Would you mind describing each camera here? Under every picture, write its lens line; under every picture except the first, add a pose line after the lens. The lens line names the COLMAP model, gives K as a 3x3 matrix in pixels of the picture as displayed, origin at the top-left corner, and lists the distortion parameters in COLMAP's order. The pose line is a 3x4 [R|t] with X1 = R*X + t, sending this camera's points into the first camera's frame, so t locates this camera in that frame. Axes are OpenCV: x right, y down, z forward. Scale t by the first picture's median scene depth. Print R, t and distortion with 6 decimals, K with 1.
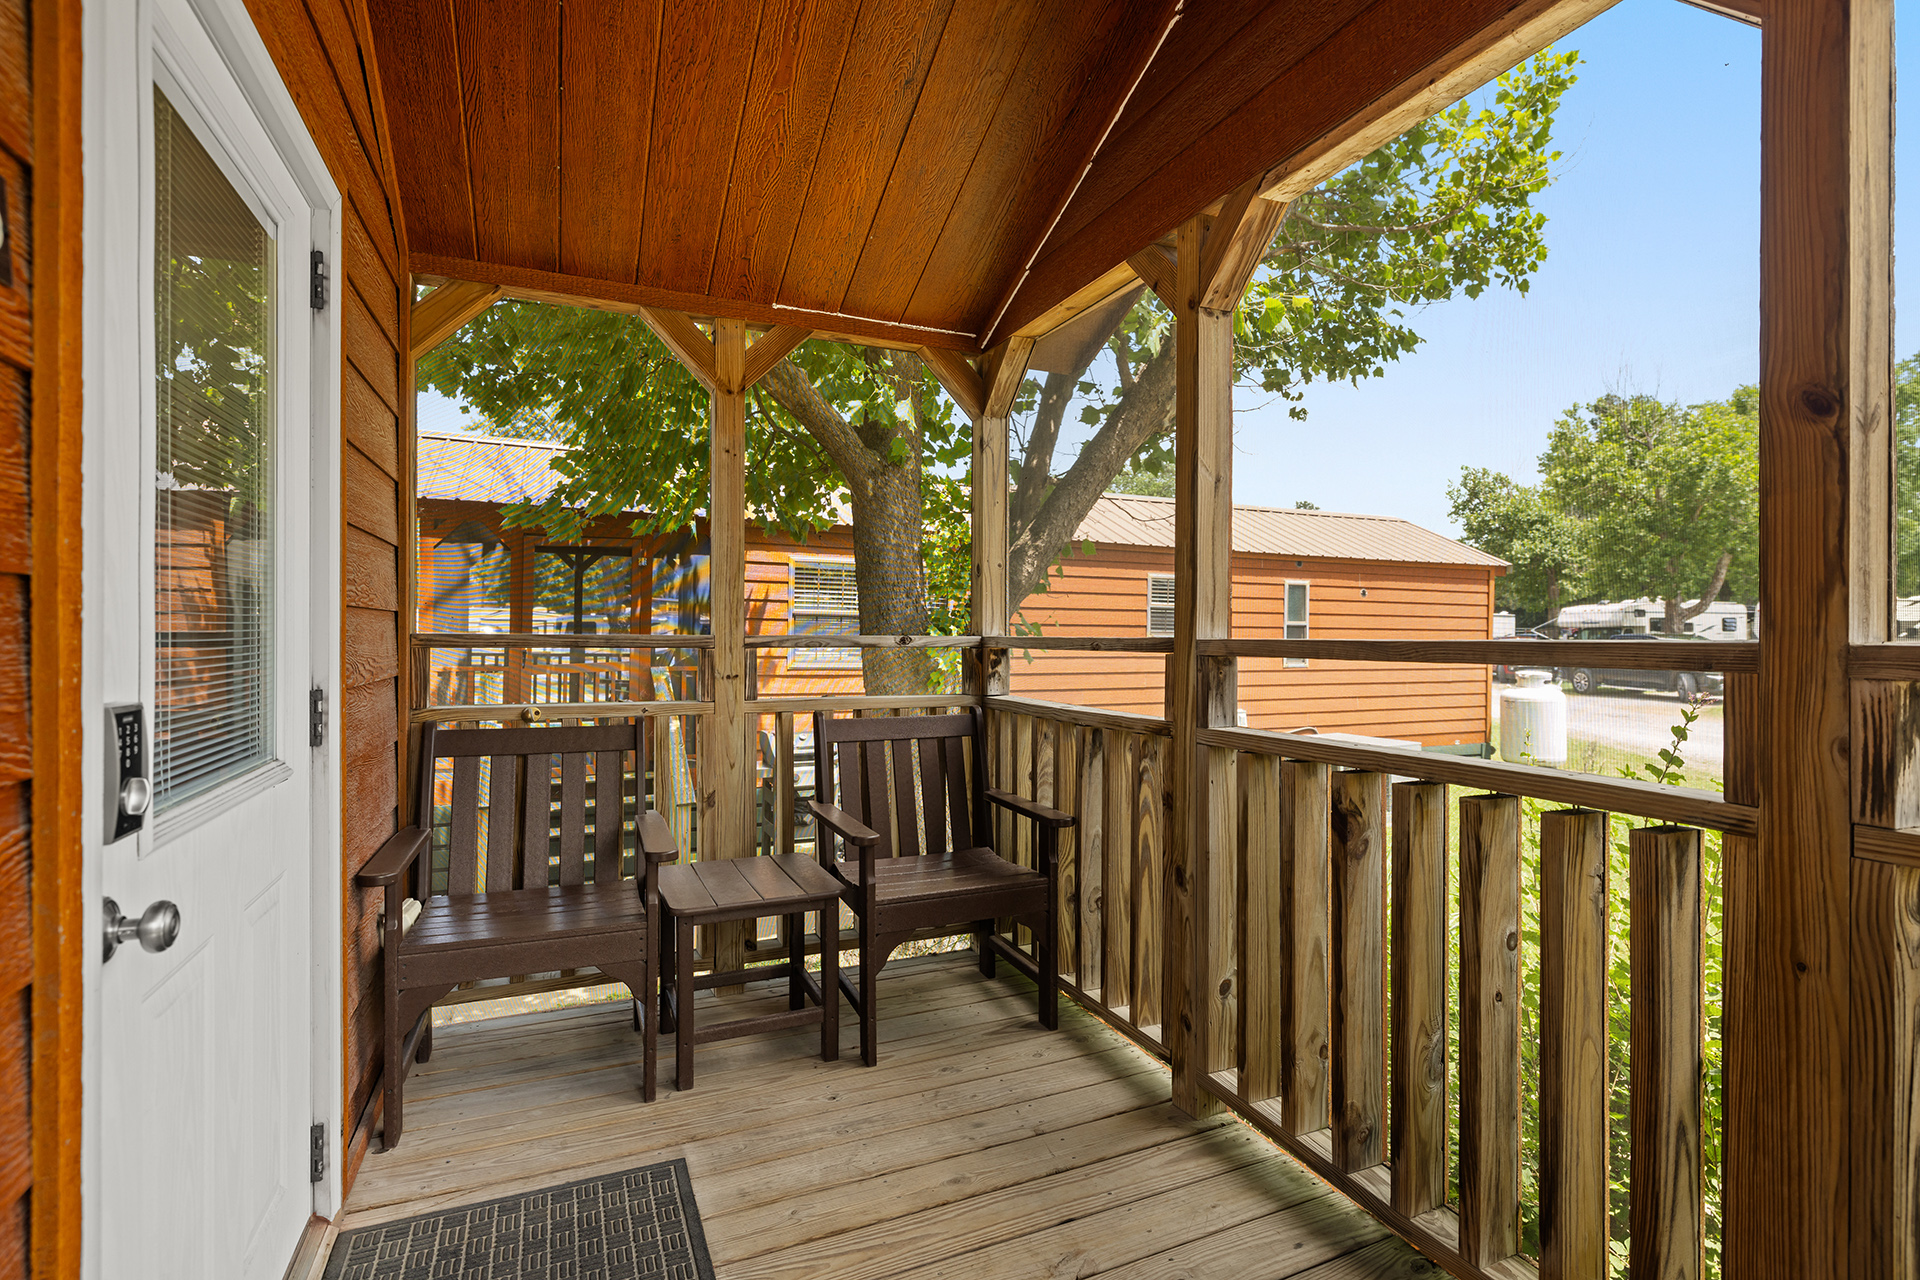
lens RADIAL K [[891.1, 0, 960.0], [0, 891.1, 640.0], [0, 0, 1]] dist [-0.001454, 0.000581]
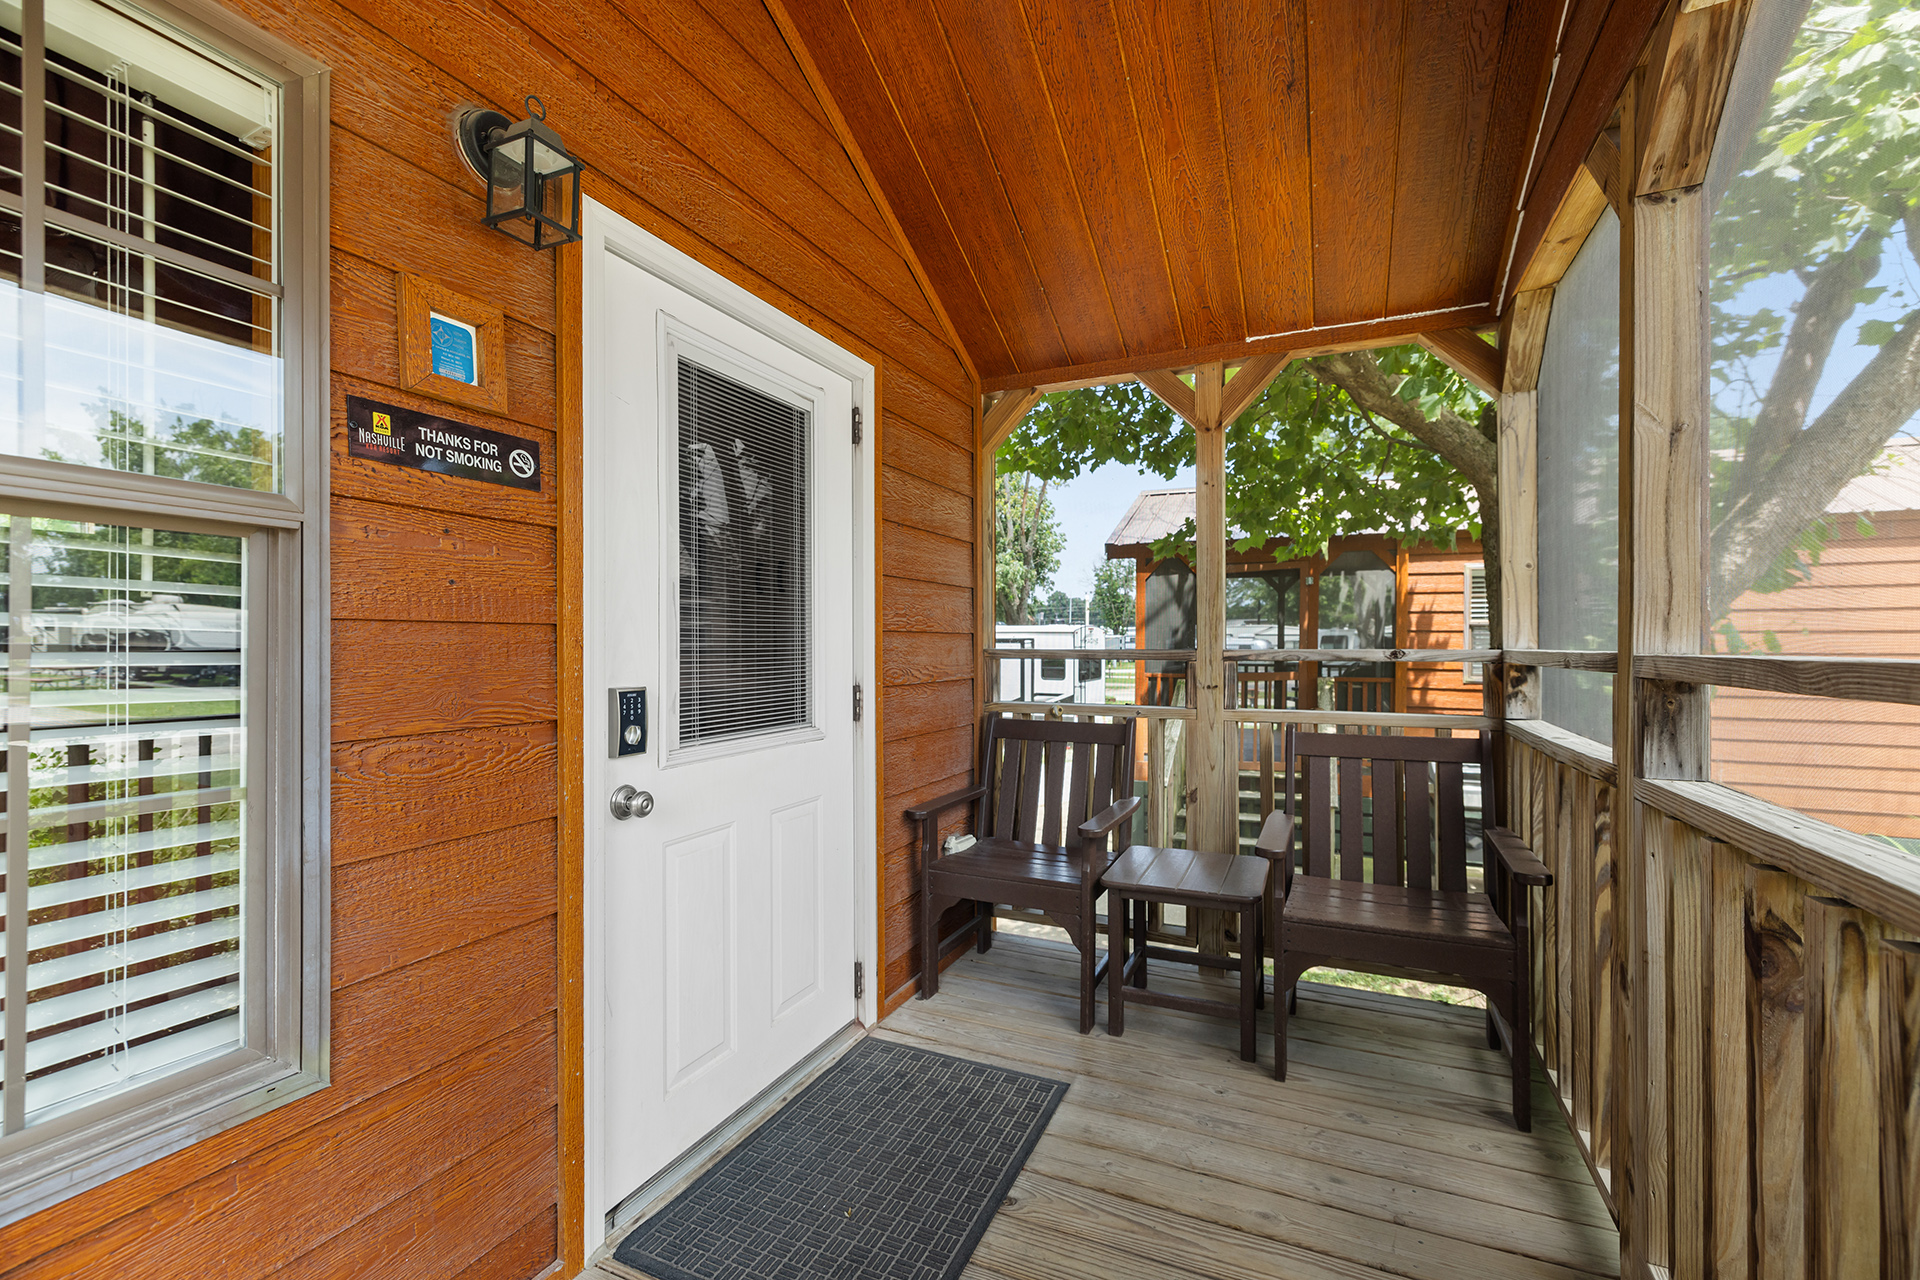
lens RADIAL K [[801.3, 0, 988.1], [0, 801.3, 647.5], [0, 0, 1]] dist [0.000326, 0.000353]
pose [[0.677695, -0.003701, -0.735334, 0.338947], [-0.000180, 0.999986, -0.005199, -0.002715], [0.735343, 0.003656, 0.677685, 0.148186]]
